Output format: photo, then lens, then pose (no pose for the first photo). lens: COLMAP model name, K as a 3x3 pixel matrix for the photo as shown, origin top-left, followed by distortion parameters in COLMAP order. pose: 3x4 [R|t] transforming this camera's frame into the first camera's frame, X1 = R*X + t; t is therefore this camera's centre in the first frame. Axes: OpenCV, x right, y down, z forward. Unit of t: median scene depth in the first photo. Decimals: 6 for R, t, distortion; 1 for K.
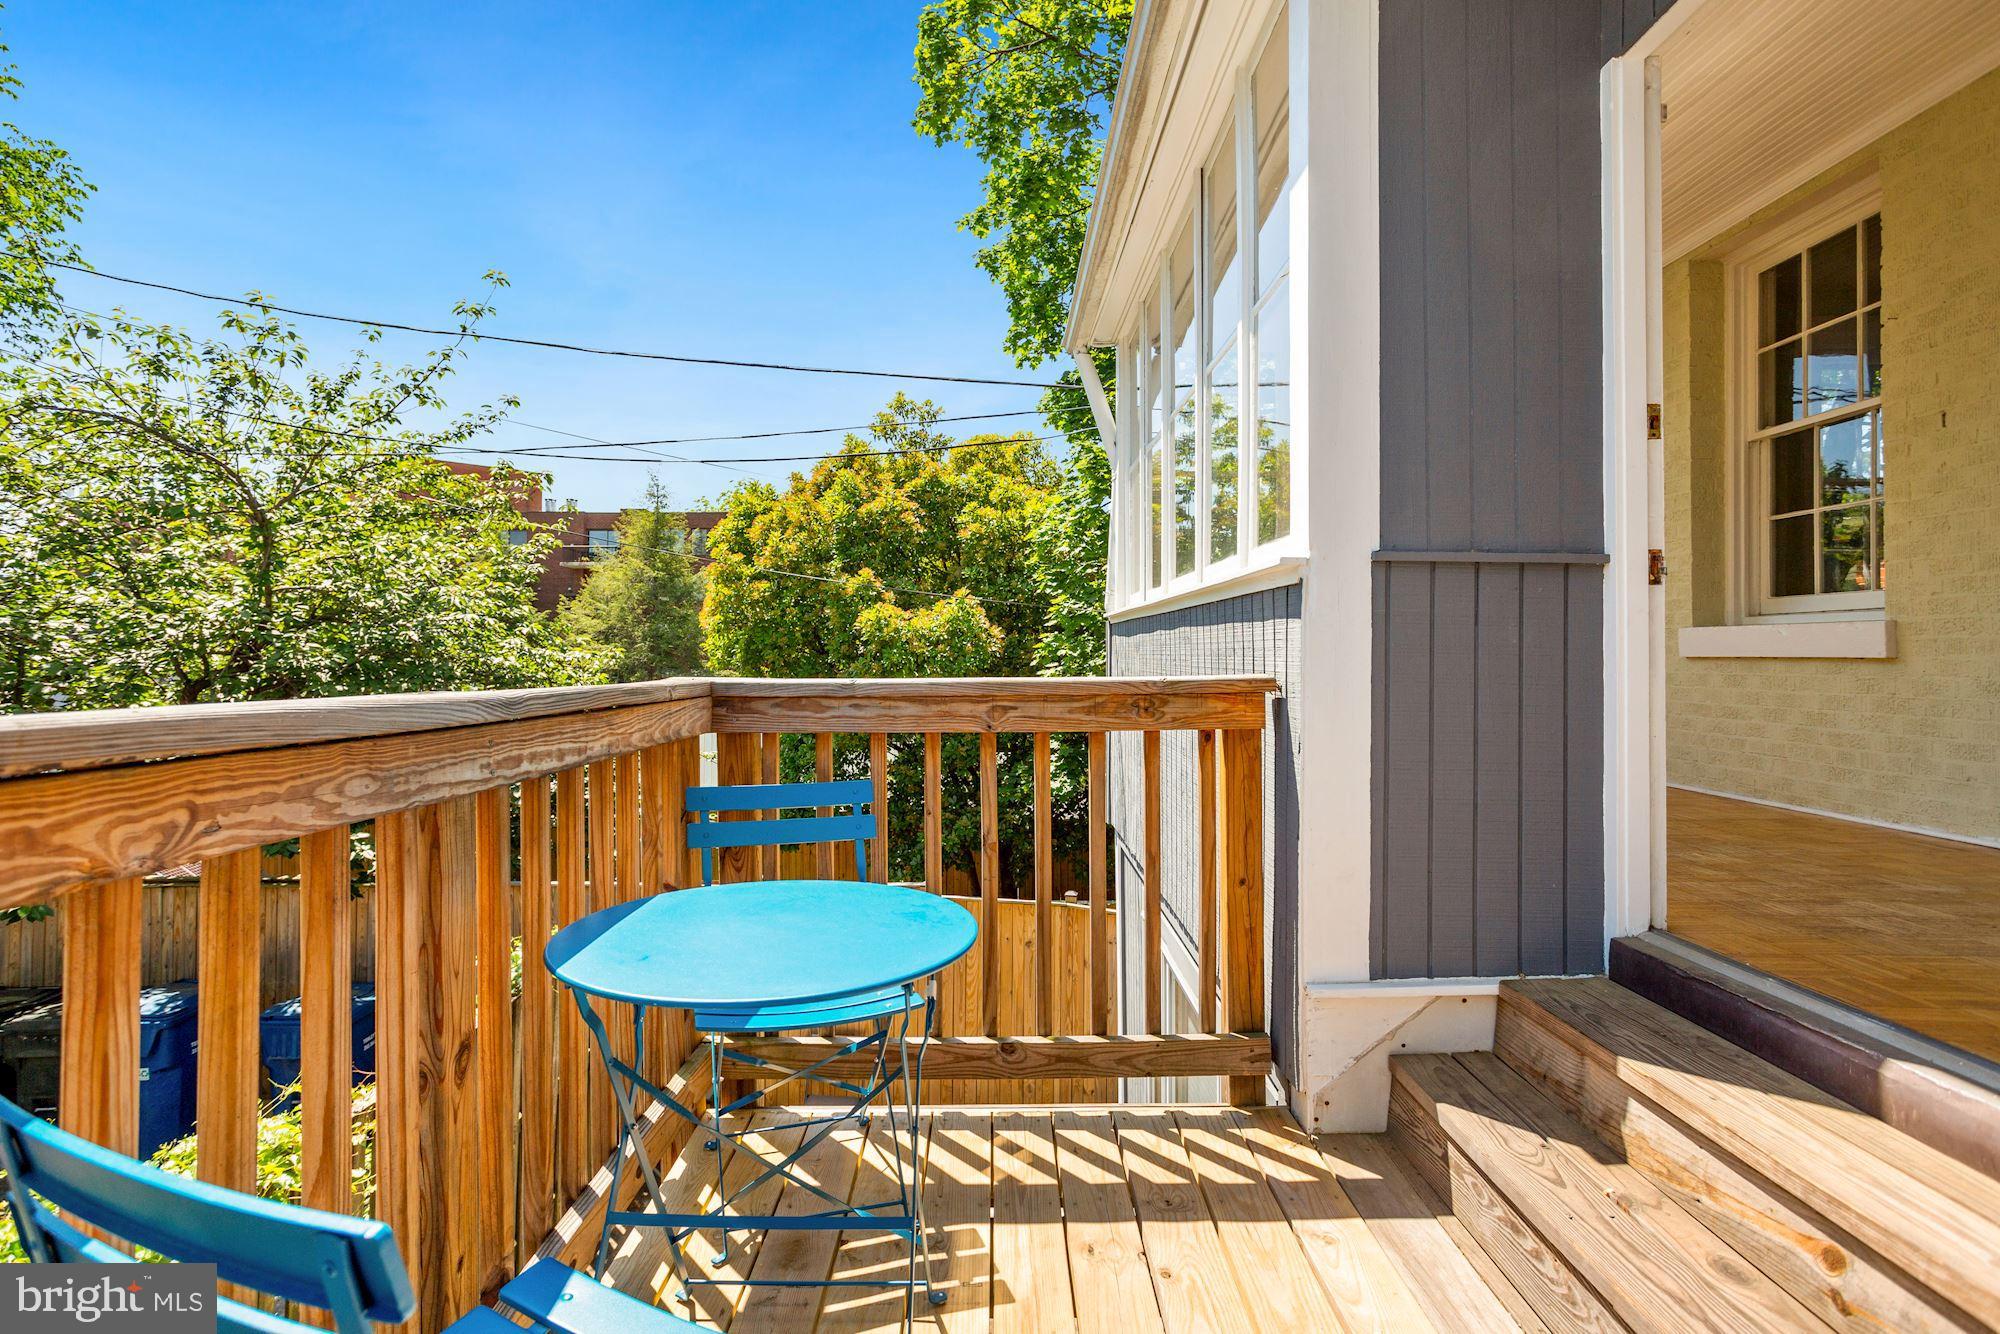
lens RADIAL K [[976.4, 0, 993.9], [0, 976.4, 643.3], [0, 0, 1]] dist [-0.045672, 0.028092]
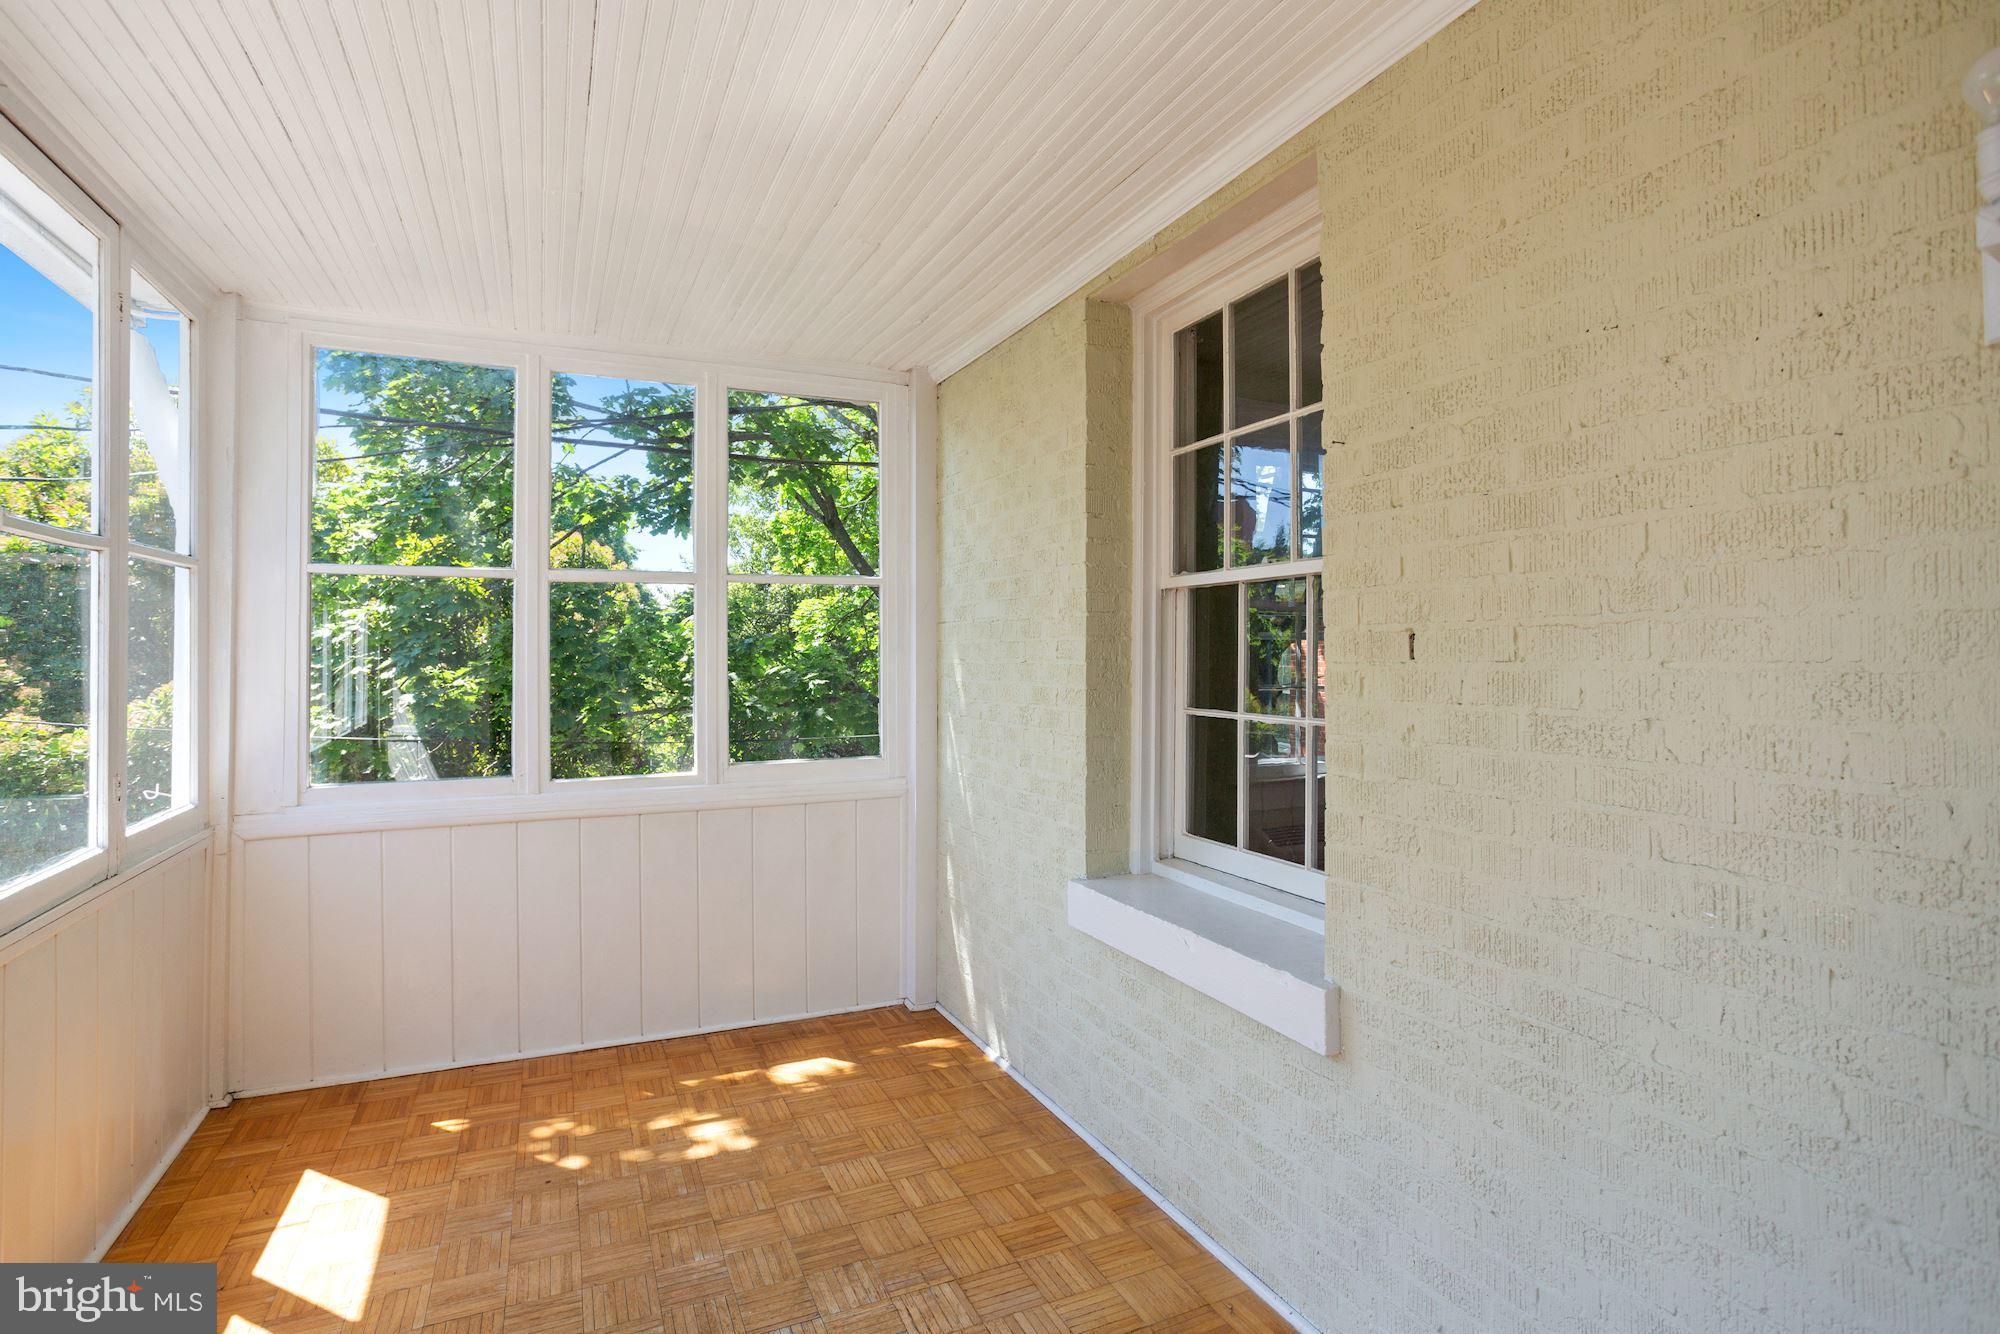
lens RADIAL K [[989.0, 0, 980.8], [0, 989.0, 650.4], [0, 0, 1]] dist [-0.054308, 0.037235]
pose [[0.912469, 0.002609, 0.409138, 0.432881], [-0.004311, 0.999985, 0.003237, -0.183415], [-0.409124, -0.004718, 0.912467, 0.474699]]
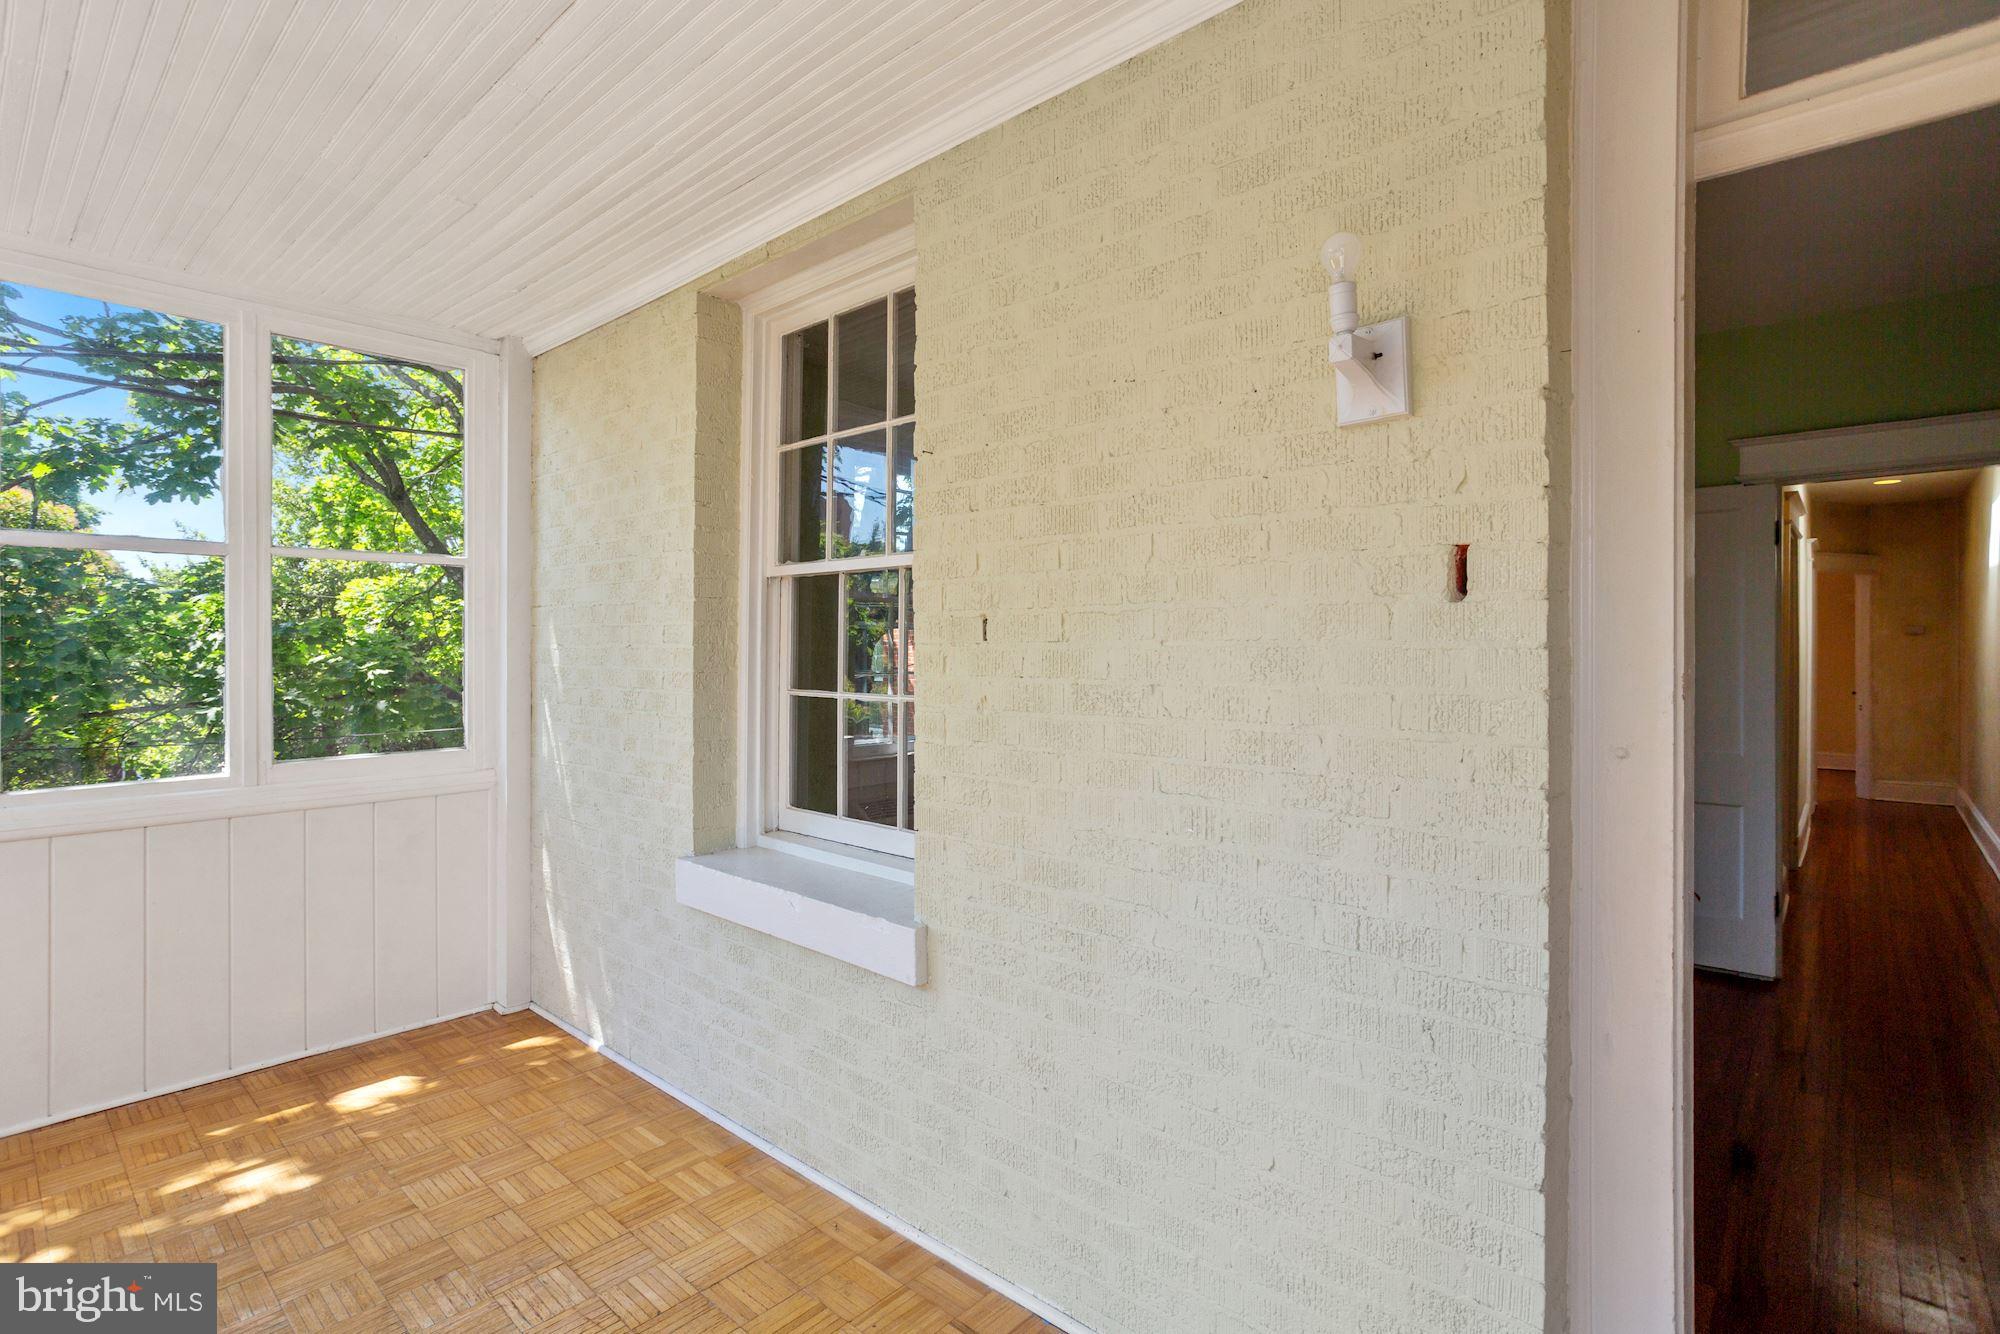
lens RADIAL K [[989.0, 0, 980.8], [0, 989.0, 650.4], [0, 0, 1]] dist [-0.054308, 0.037235]
pose [[0.678382, 0.002215, 0.734706, 0.401785], [-0.011264, 0.999909, 0.007387, -0.177453], [-0.734623, -0.013287, 0.678346, 0.441792]]
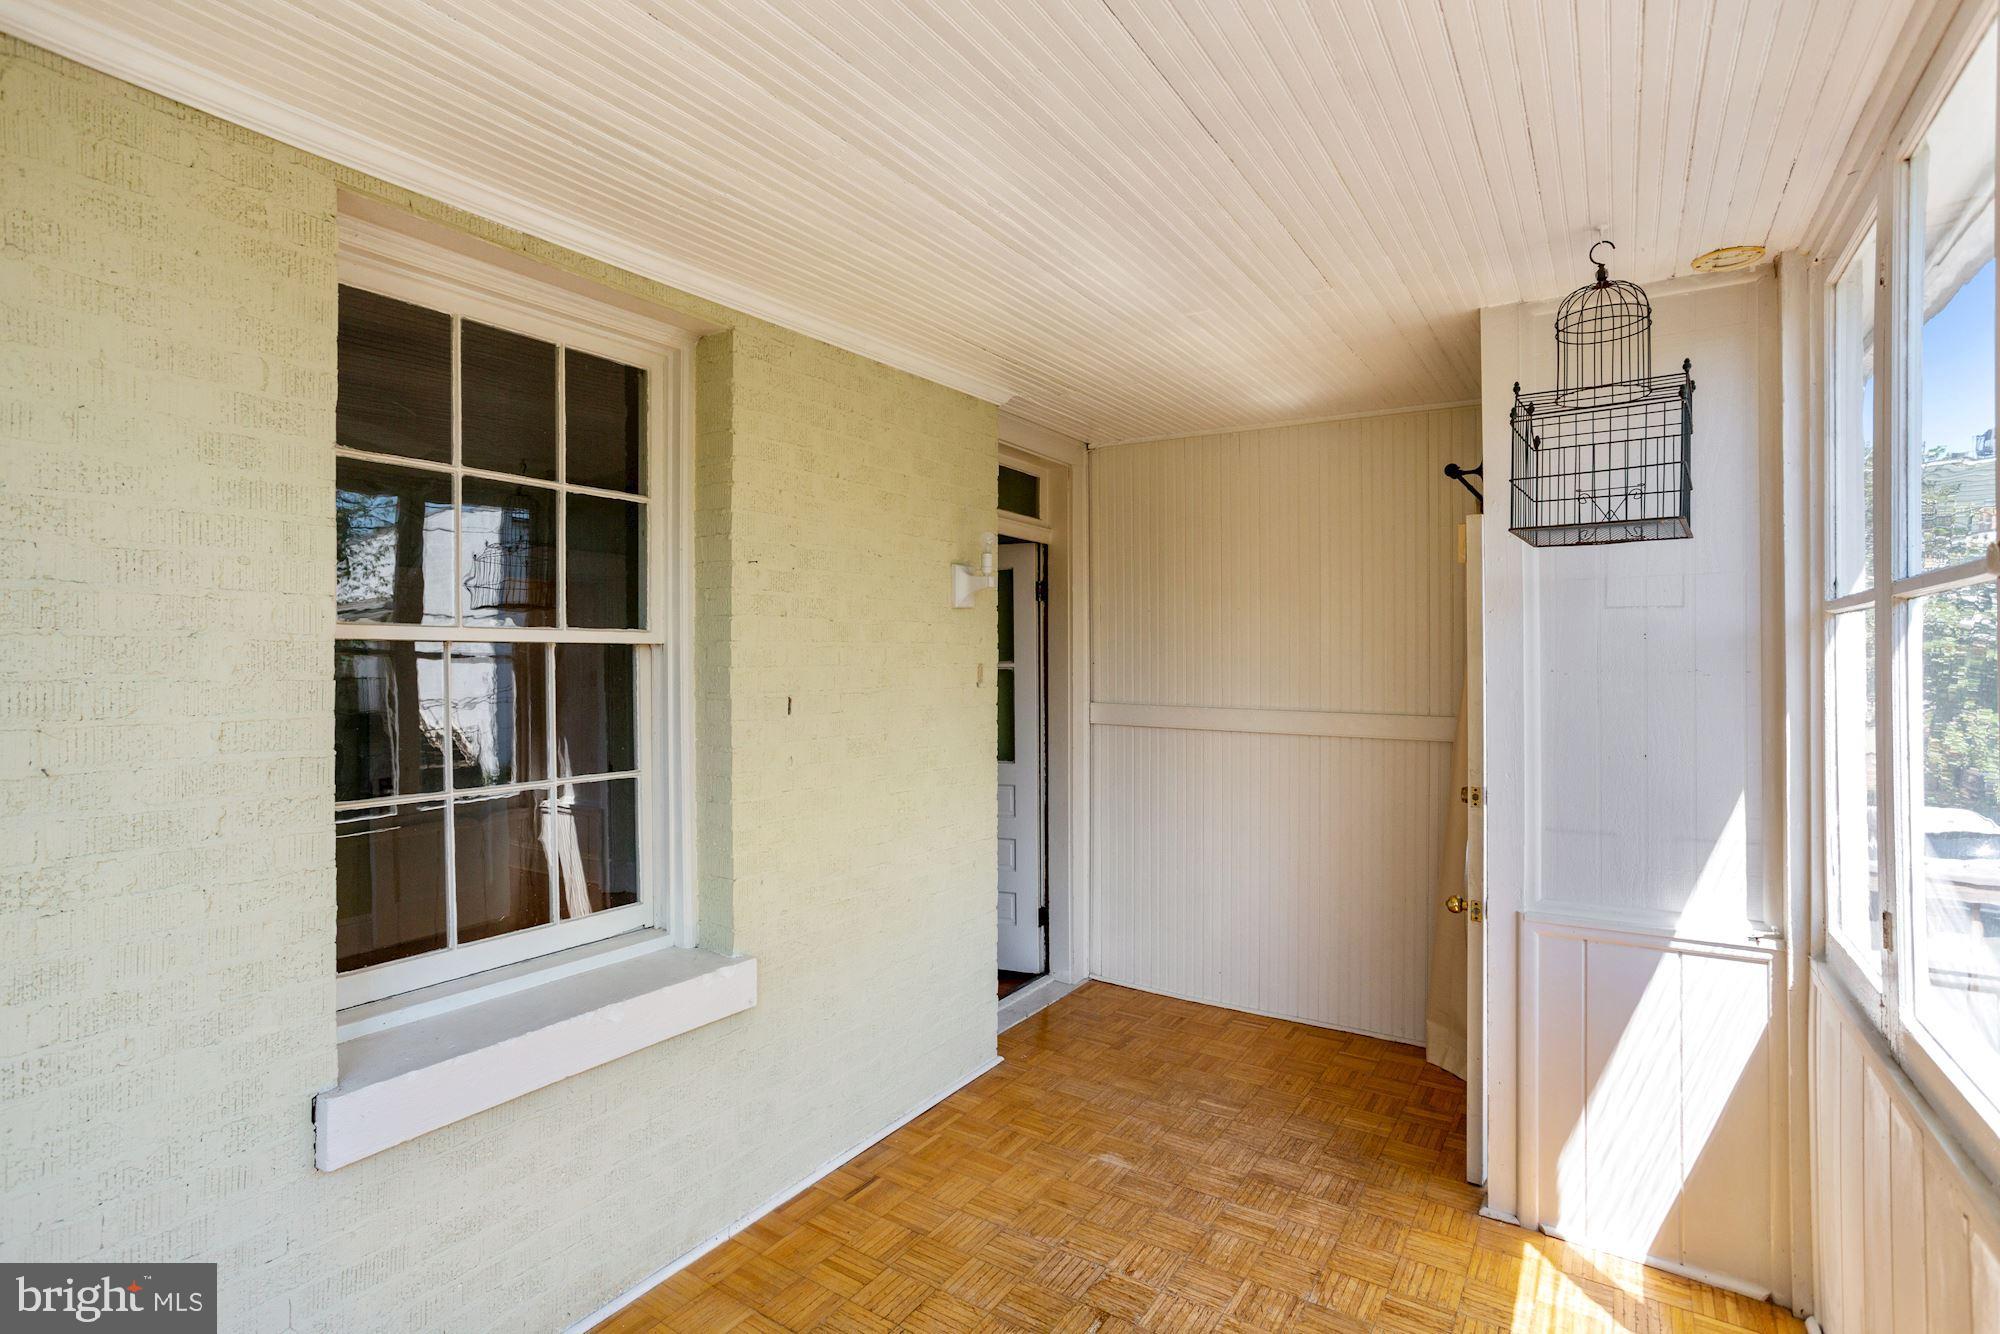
lens RADIAL K [[996.9, 0, 995.7], [0, 996.9, 643.9], [0, 0, 1]] dist [-0.055701, 0.036767]
pose [[-0.850053, -0.000494, 0.526697, 0.295924], [-0.007702, 0.999904, -0.011492, -0.221172], [-0.526641, -0.013825, -0.849976, 1.304052]]
